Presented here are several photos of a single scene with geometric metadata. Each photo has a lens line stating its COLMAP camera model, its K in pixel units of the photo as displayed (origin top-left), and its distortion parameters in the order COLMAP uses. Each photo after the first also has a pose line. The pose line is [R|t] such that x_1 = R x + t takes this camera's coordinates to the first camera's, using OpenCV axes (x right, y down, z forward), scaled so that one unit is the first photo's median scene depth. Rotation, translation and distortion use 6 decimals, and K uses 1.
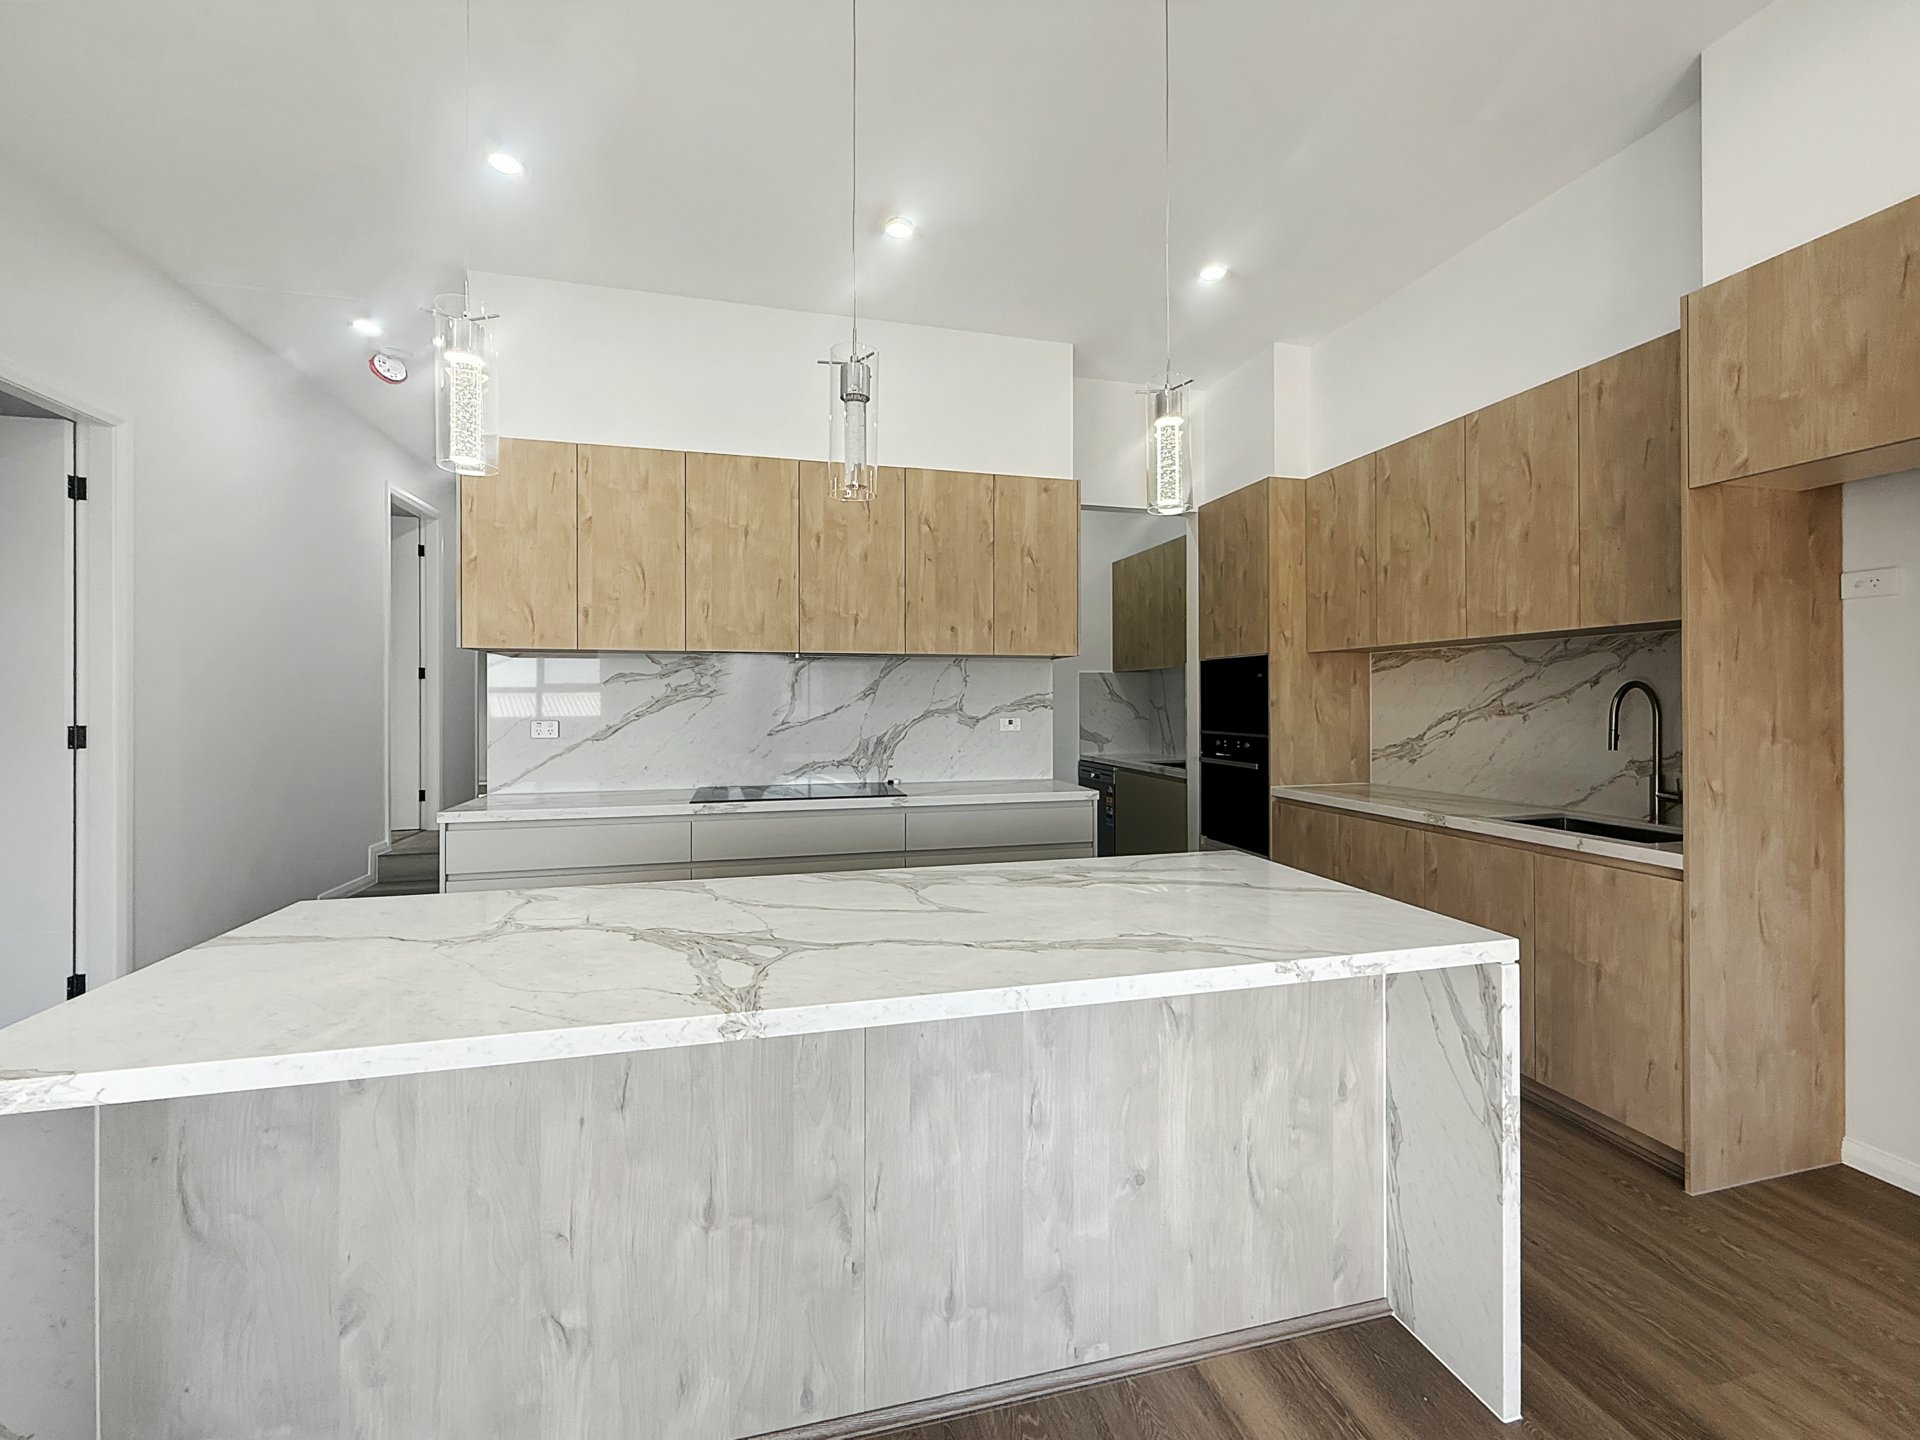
lens RADIAL K [[782.3, 0, 953.0], [0, 782.3, 688.7], [0, 0, 1]] dist [-0.001925, -0.000409]
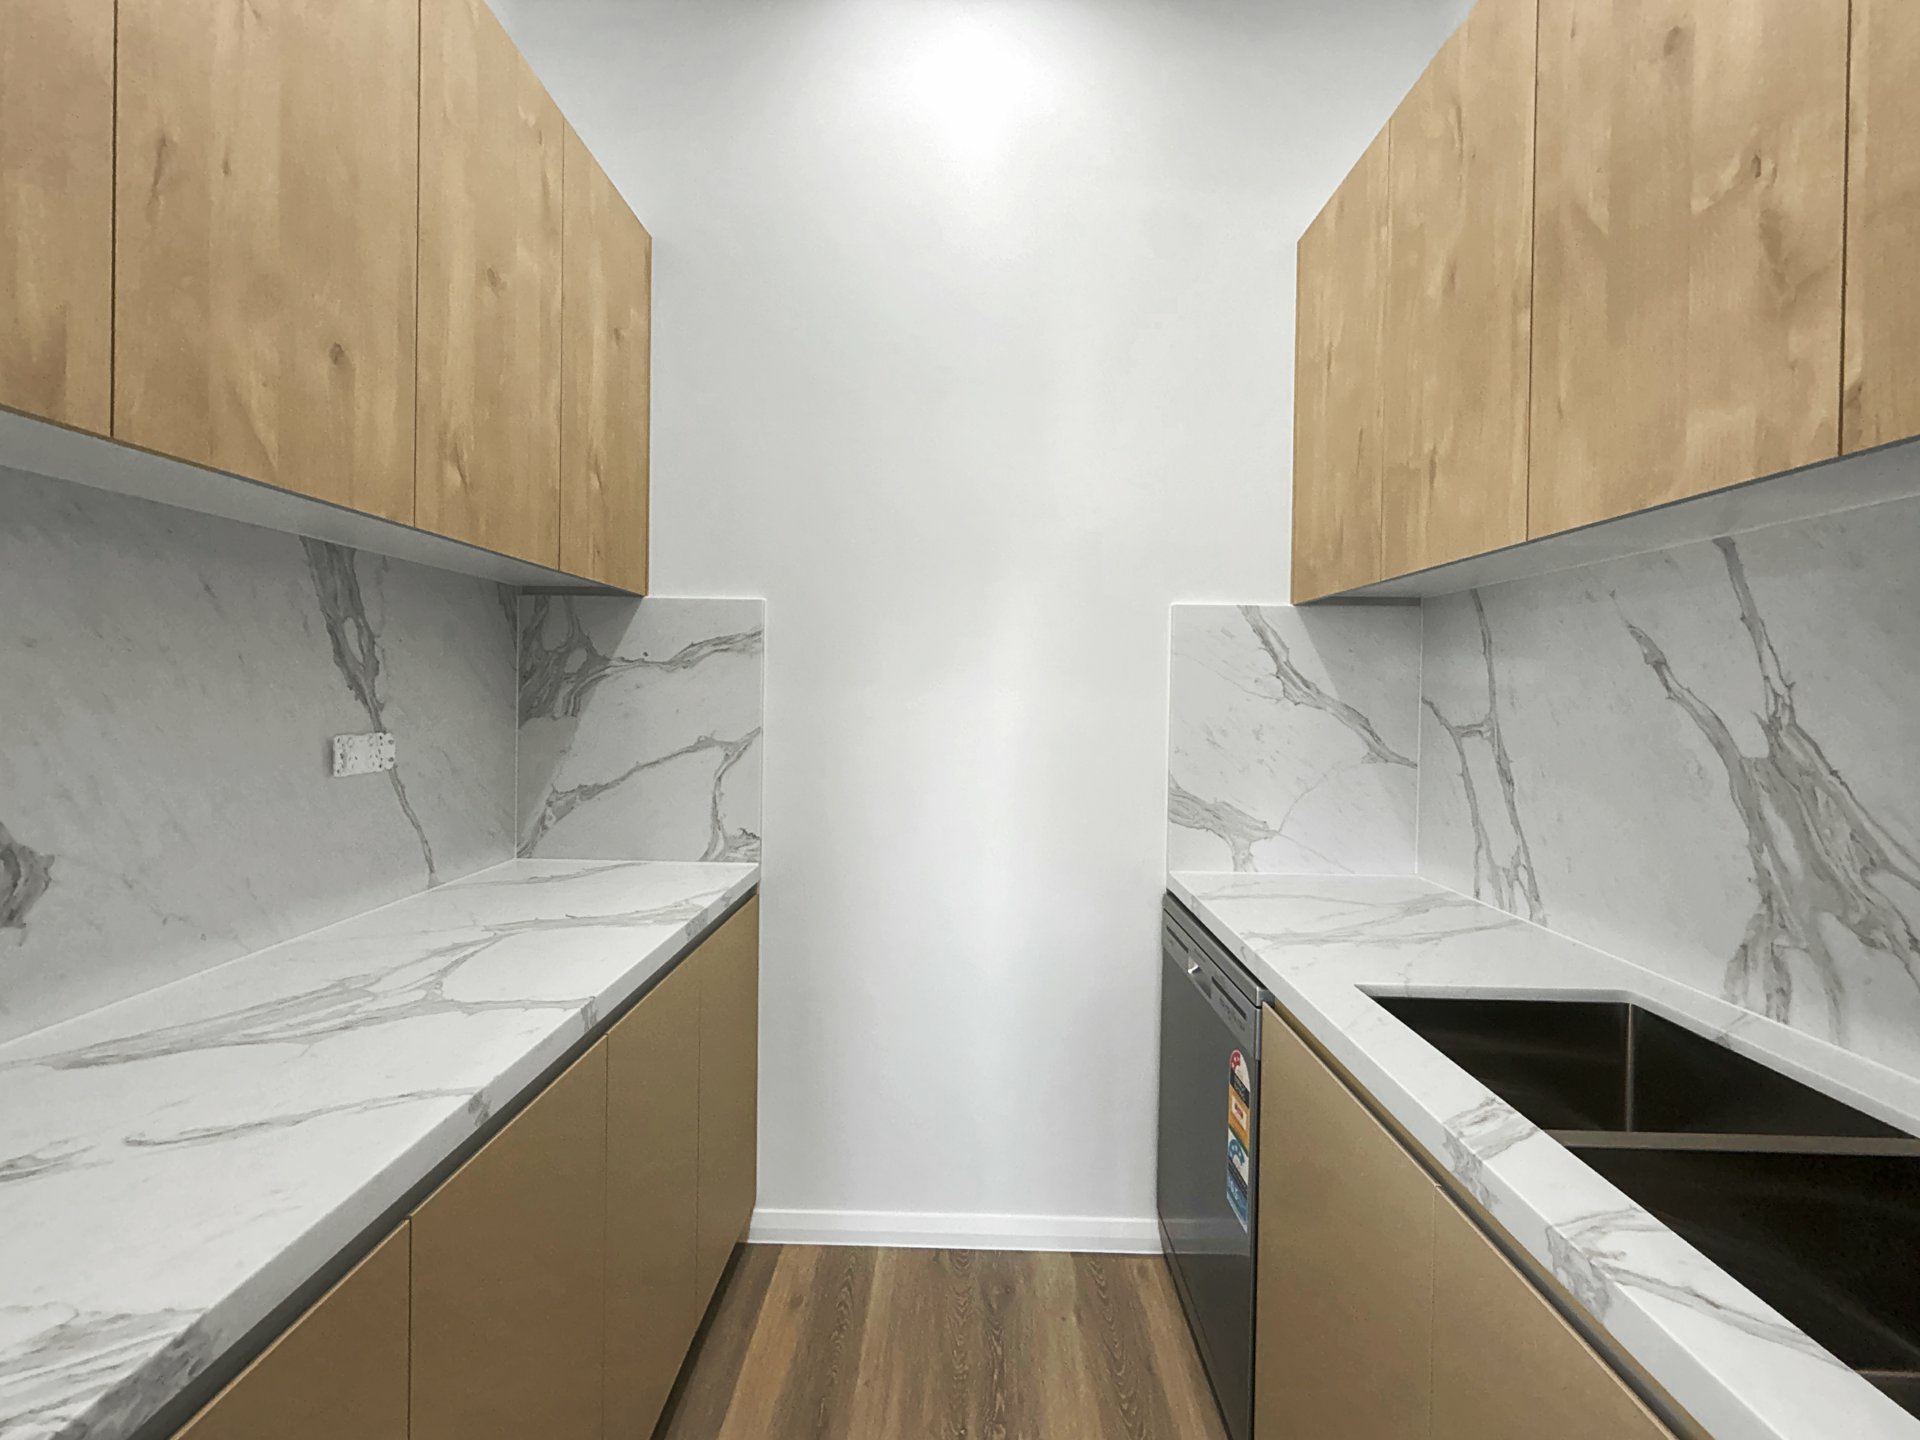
lens RADIAL K [[796.3, 0, 970.7], [0, 796.3, 714.9], [0, 0, 1]] dist [-0.004330, -0.000231]
pose [[0.969432, 0.009907, -0.245162, 0.332083], [0.001125, 0.998995, 0.044815, 0.015951], [0.245359, -0.043721, 0.968446, 1.388481]]
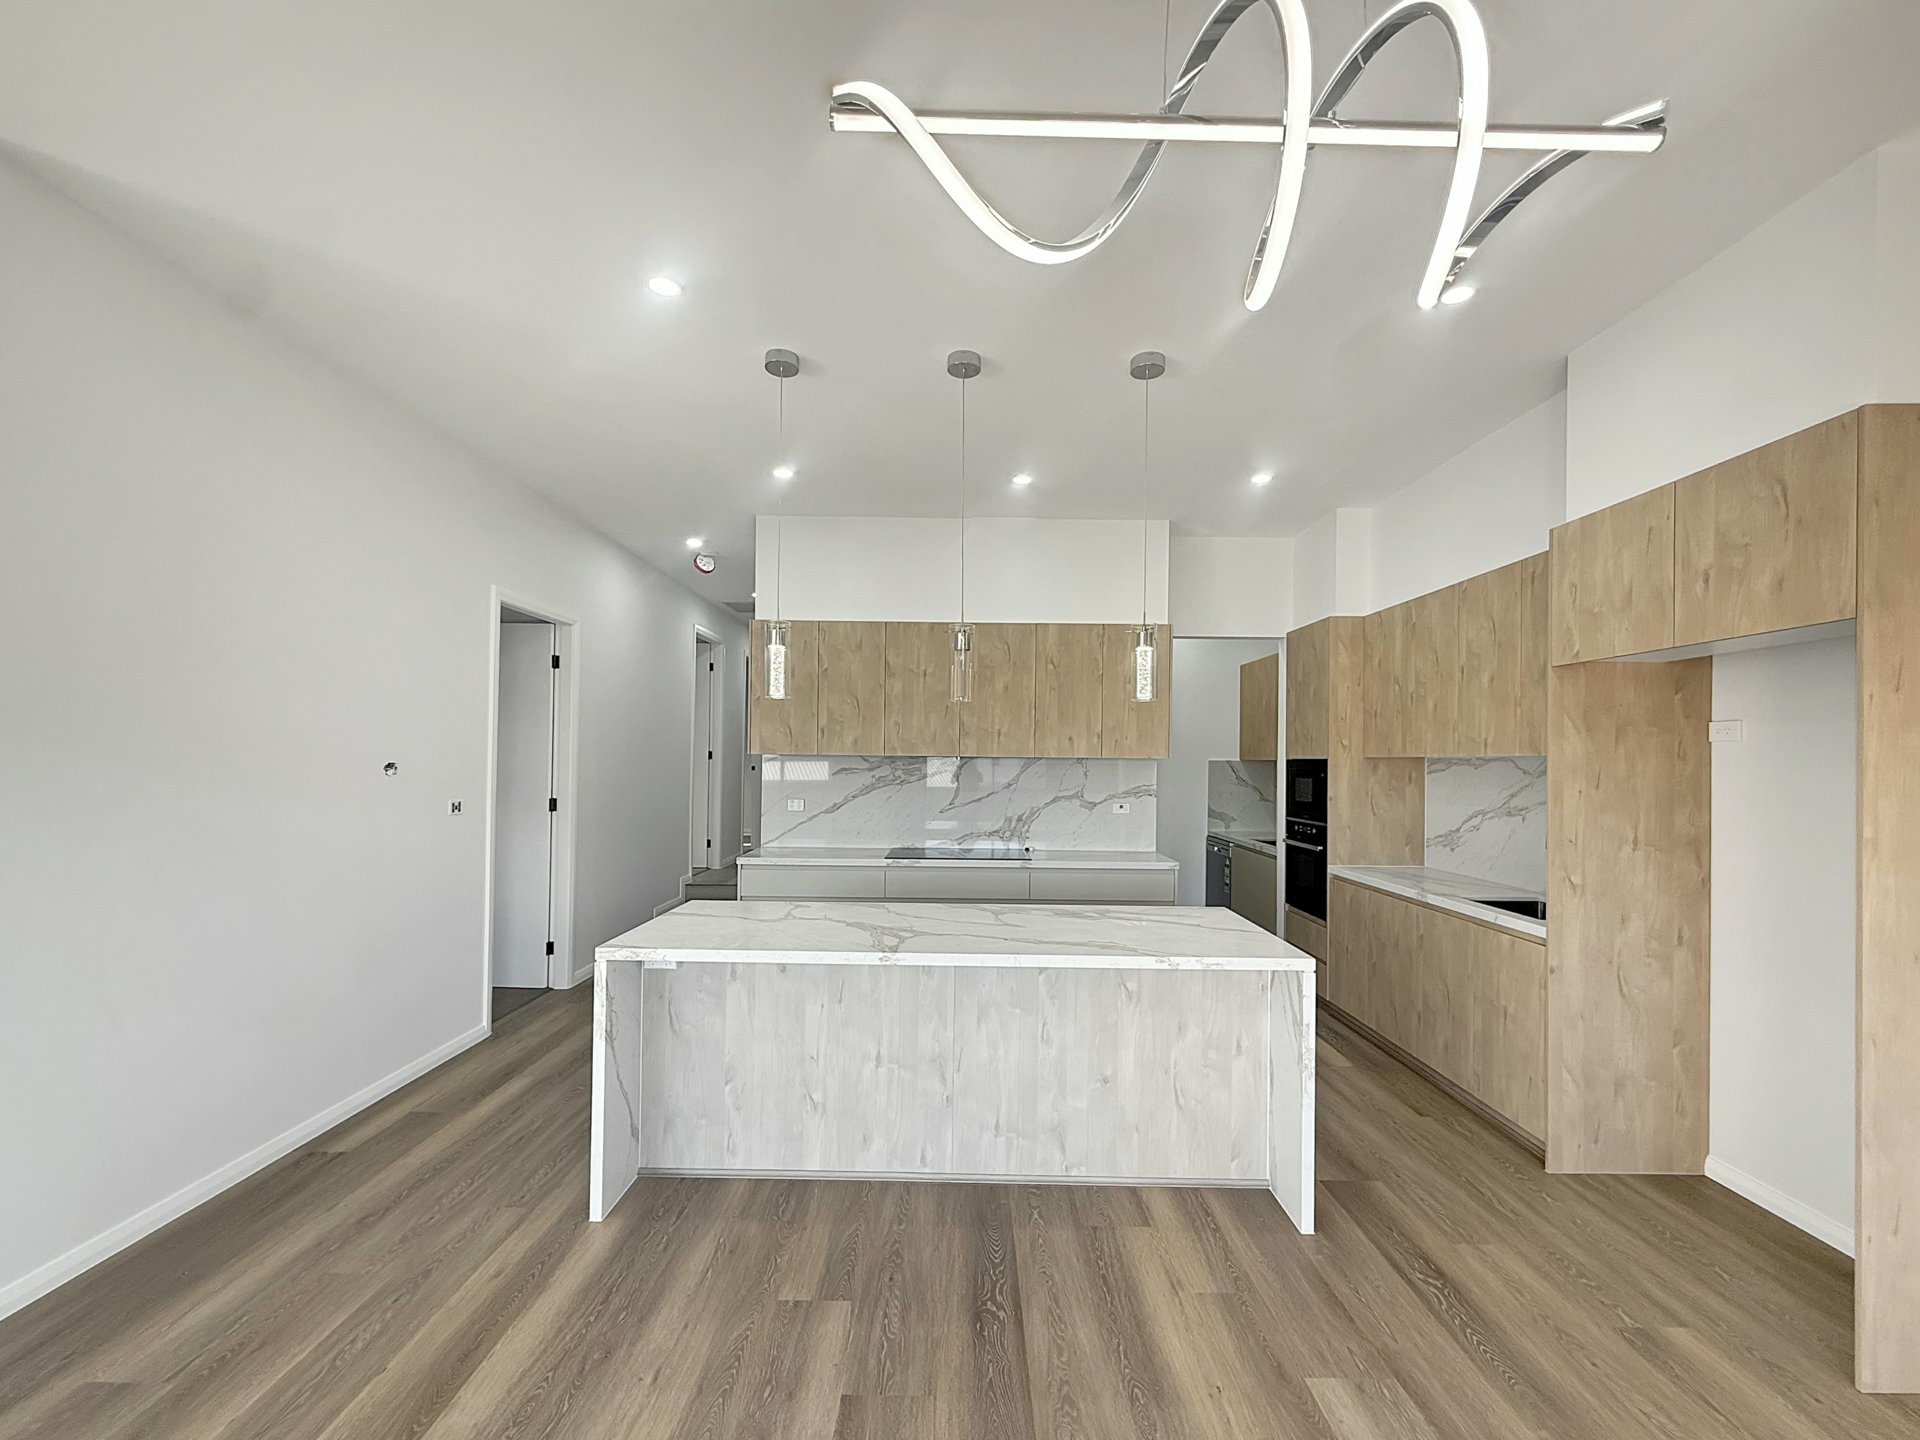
lens RADIAL K [[796.3, 0, 970.7], [0, 796.3, 714.9], [0, 0, 1]] dist [-0.004330, -0.000231]
pose [[0.970361, 0.001158, -0.241656, 0.213204], [-0.010611, 0.999228, -0.037817, -0.081171], [0.241425, 0.039260, 0.969625, -0.502131]]
